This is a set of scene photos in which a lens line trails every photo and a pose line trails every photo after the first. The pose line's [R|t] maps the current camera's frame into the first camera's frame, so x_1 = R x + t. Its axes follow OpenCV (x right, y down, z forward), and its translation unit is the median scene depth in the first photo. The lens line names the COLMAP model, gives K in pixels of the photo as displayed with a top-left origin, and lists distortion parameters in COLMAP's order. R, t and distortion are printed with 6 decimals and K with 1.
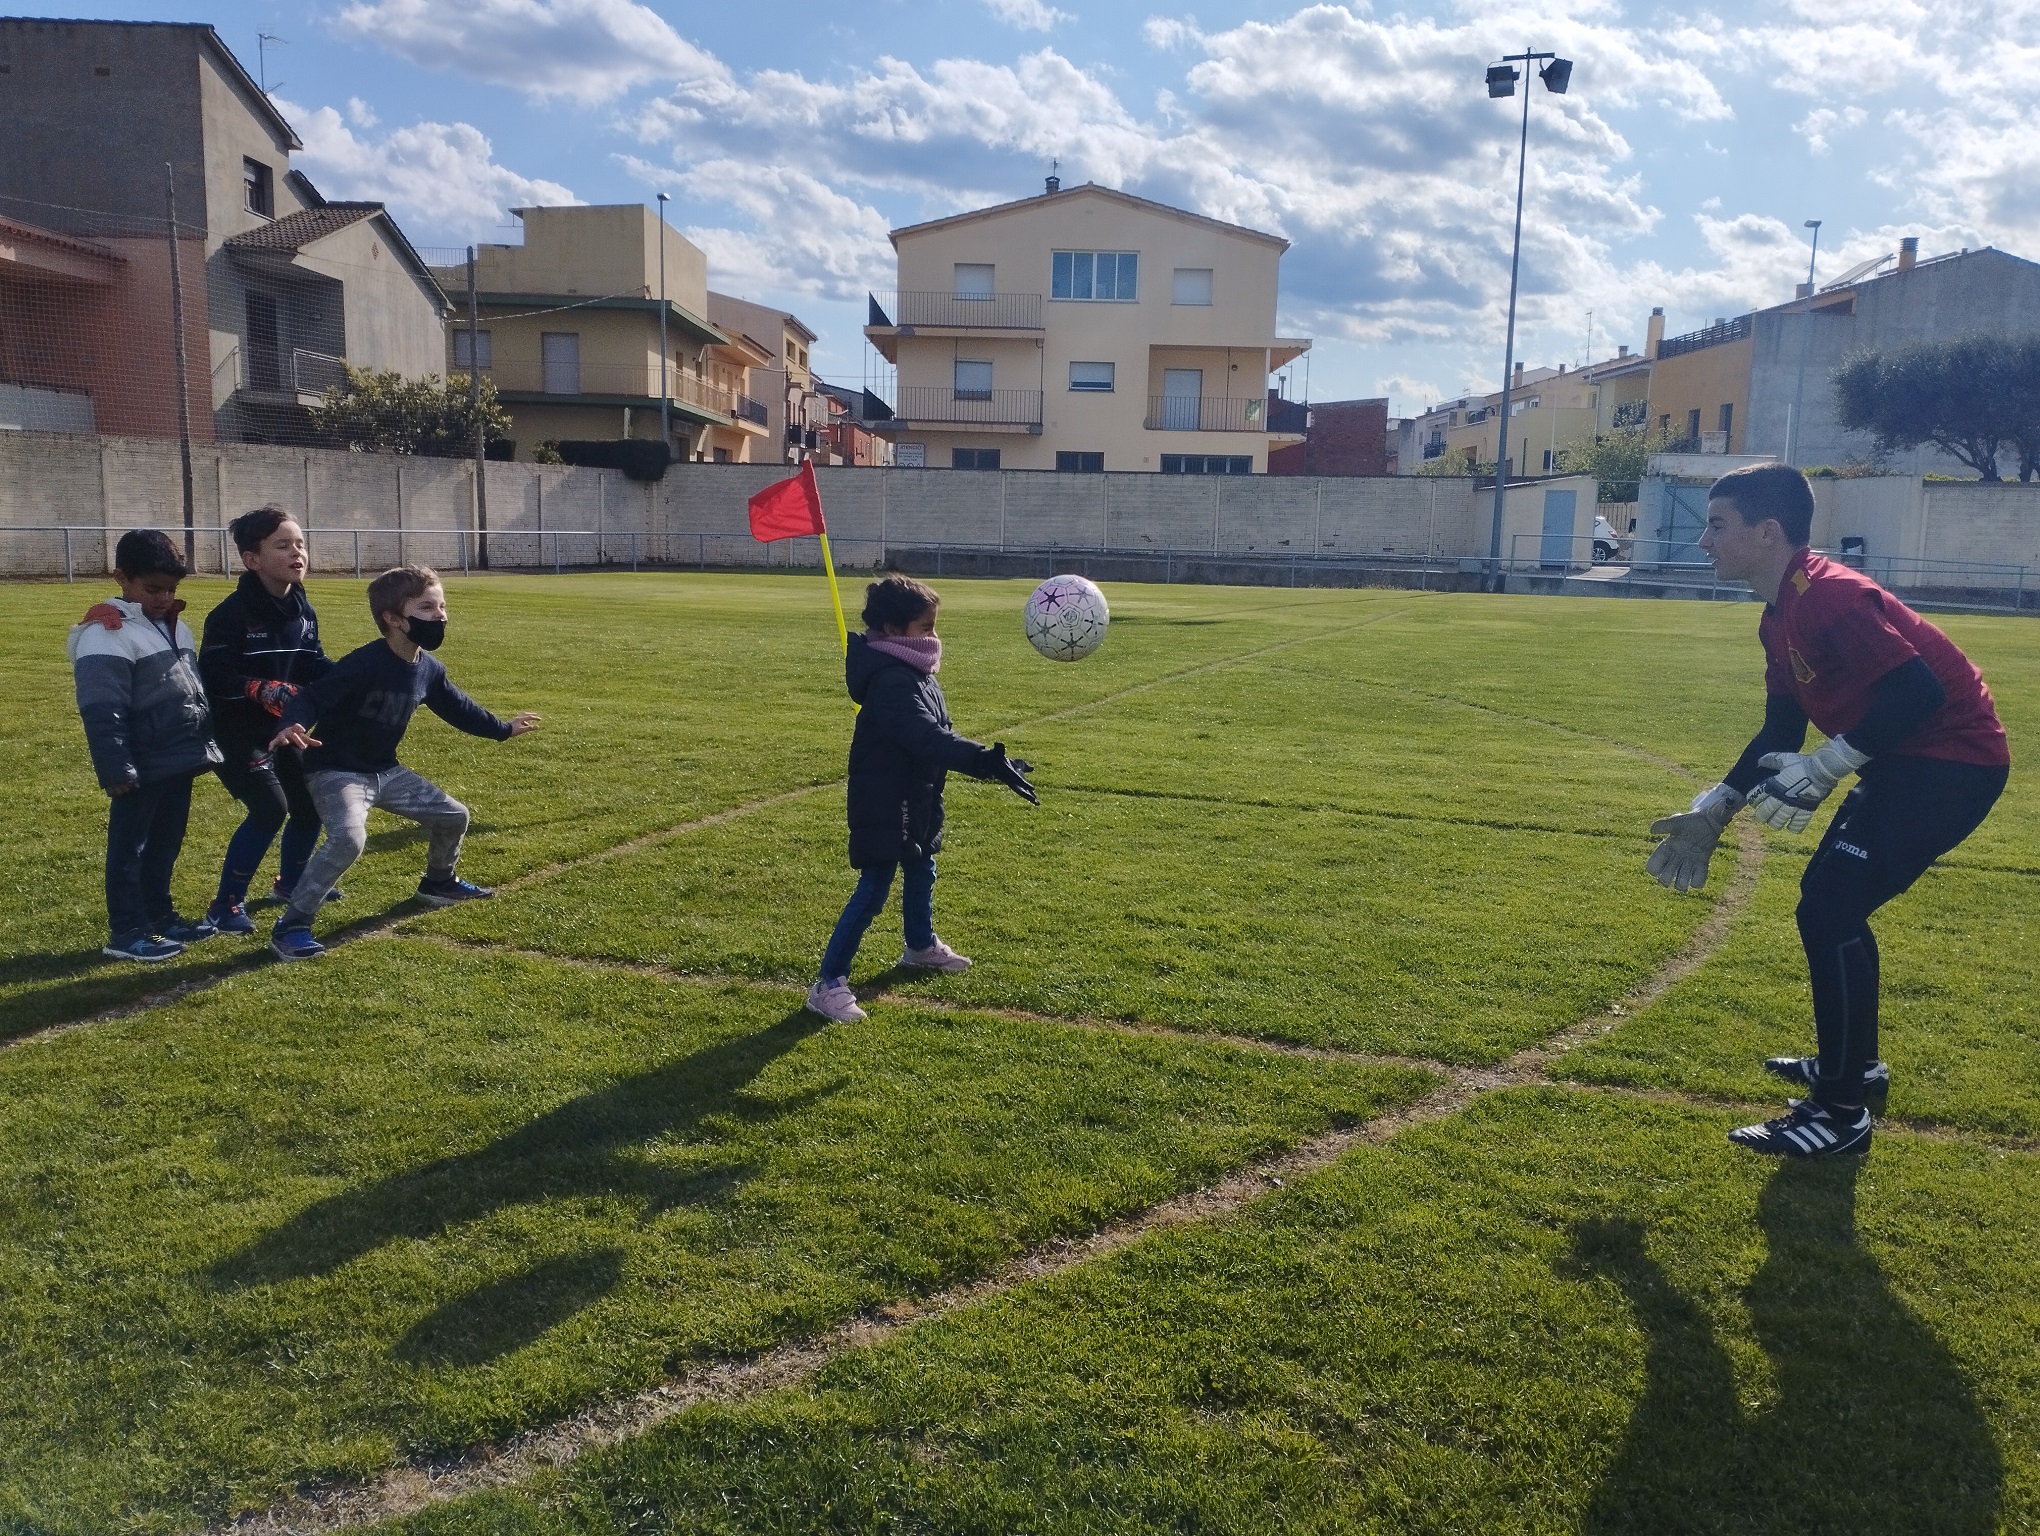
lens RADIAL K [[1627.5, 0, 1020.0], [0, 1627.5, 768.0], [0, 0, 1]] dist [0.054860, -0.002801]
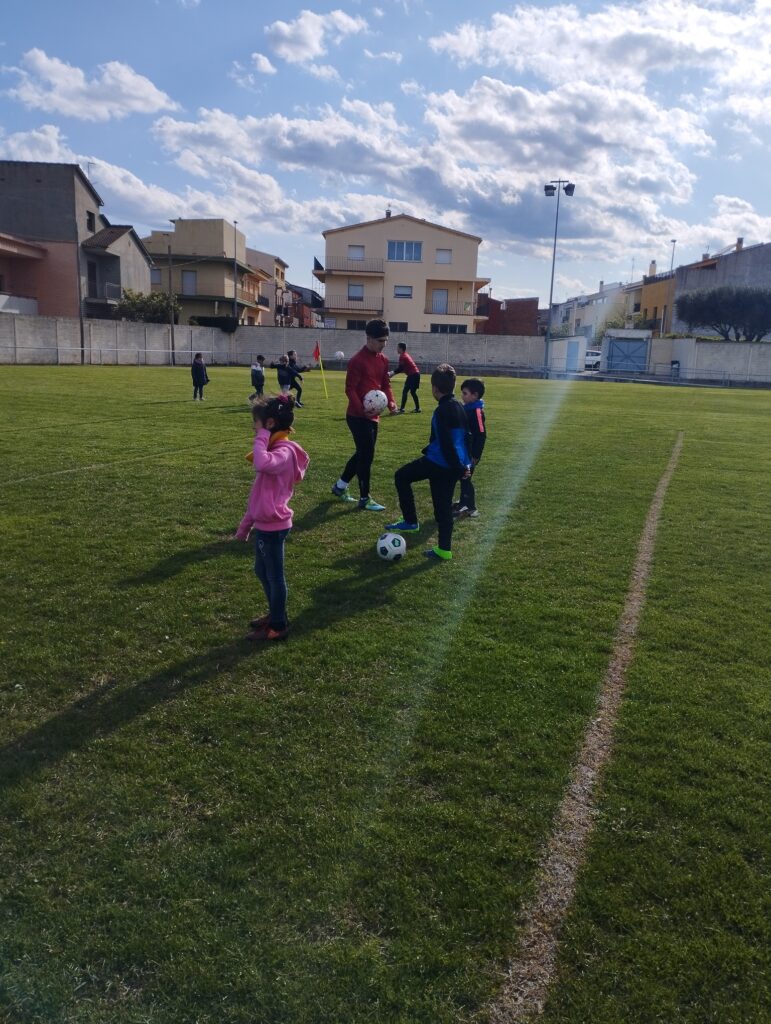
lens RADIAL K [[792.2, 0, 388.7], [0, 792.2, 494.1], [0, 0, 1]] dist [0.068156, -0.002293]
pose [[0.999864, 0.012574, 0.010662, 0.012927], [-0.012895, 0.999448, 0.030626, 0.032906], [-0.010271, -0.030759, 0.999474, -0.230012]]
